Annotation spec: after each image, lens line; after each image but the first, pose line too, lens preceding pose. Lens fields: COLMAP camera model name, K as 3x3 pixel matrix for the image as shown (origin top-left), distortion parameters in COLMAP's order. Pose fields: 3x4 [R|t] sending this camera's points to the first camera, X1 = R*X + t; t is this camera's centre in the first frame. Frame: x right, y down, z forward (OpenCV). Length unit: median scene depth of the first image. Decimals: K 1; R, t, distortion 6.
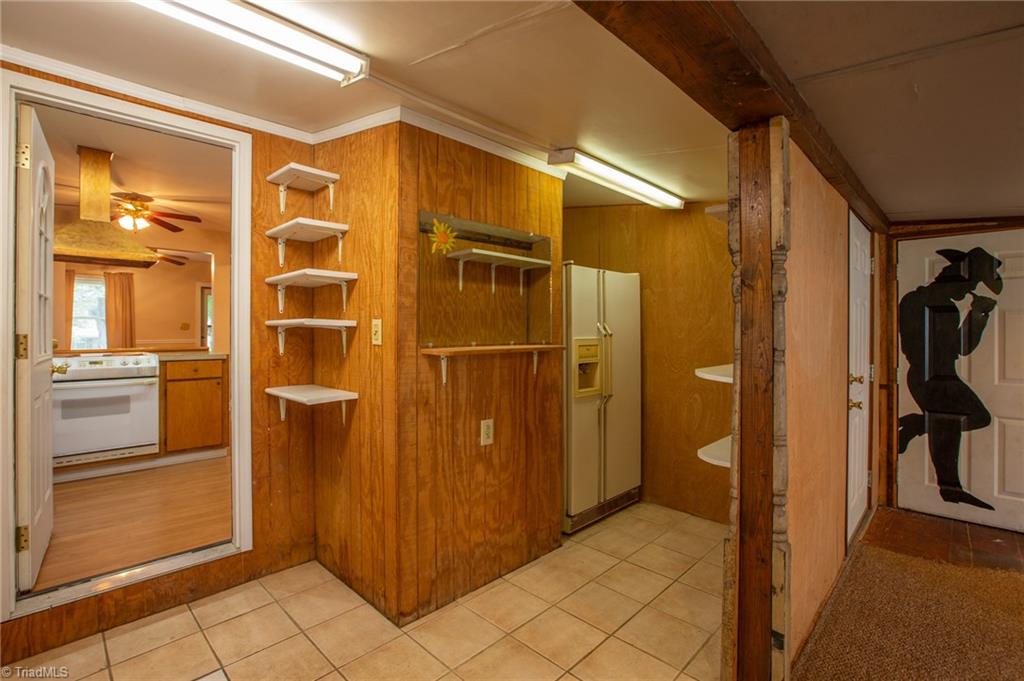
lens RADIAL K [[476.1, 0, 500.4], [0, 476.1, 327.3], [0, 0, 1]] dist [-0.025261, 0.000500]
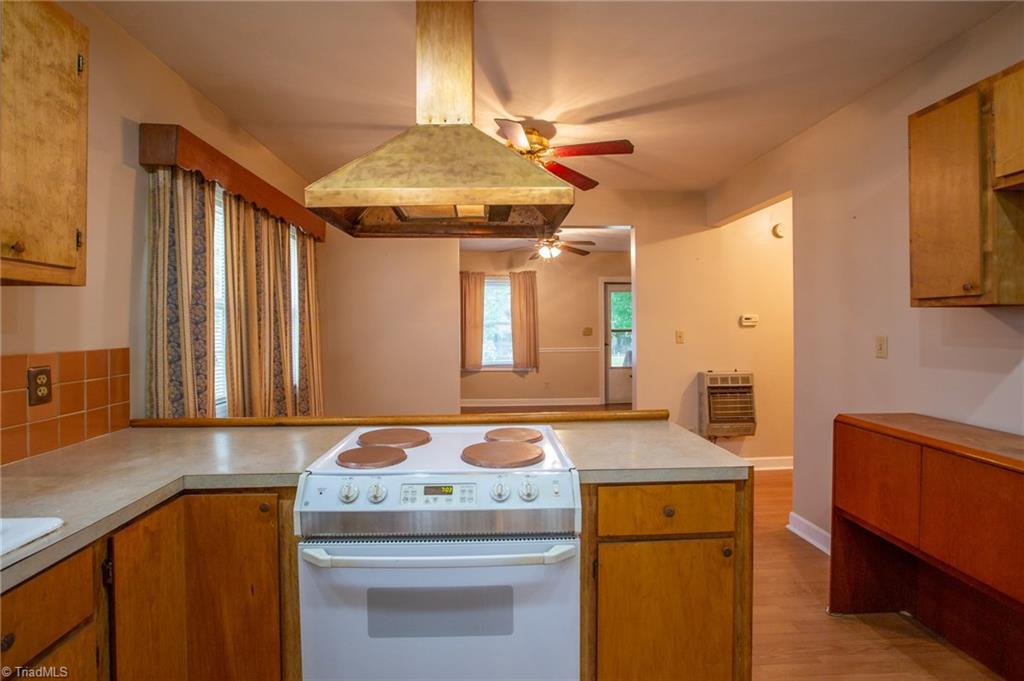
lens RADIAL K [[476.1, 0, 500.4], [0, 476.1, 327.3], [0, 0, 1]] dist [-0.025261, 0.000500]
pose [[0.733216, 0.000774, -0.679995, -0.520470], [0.010373, 0.999870, 0.012323, -0.050912], [0.679916, -0.016089, 0.733113, 0.688893]]
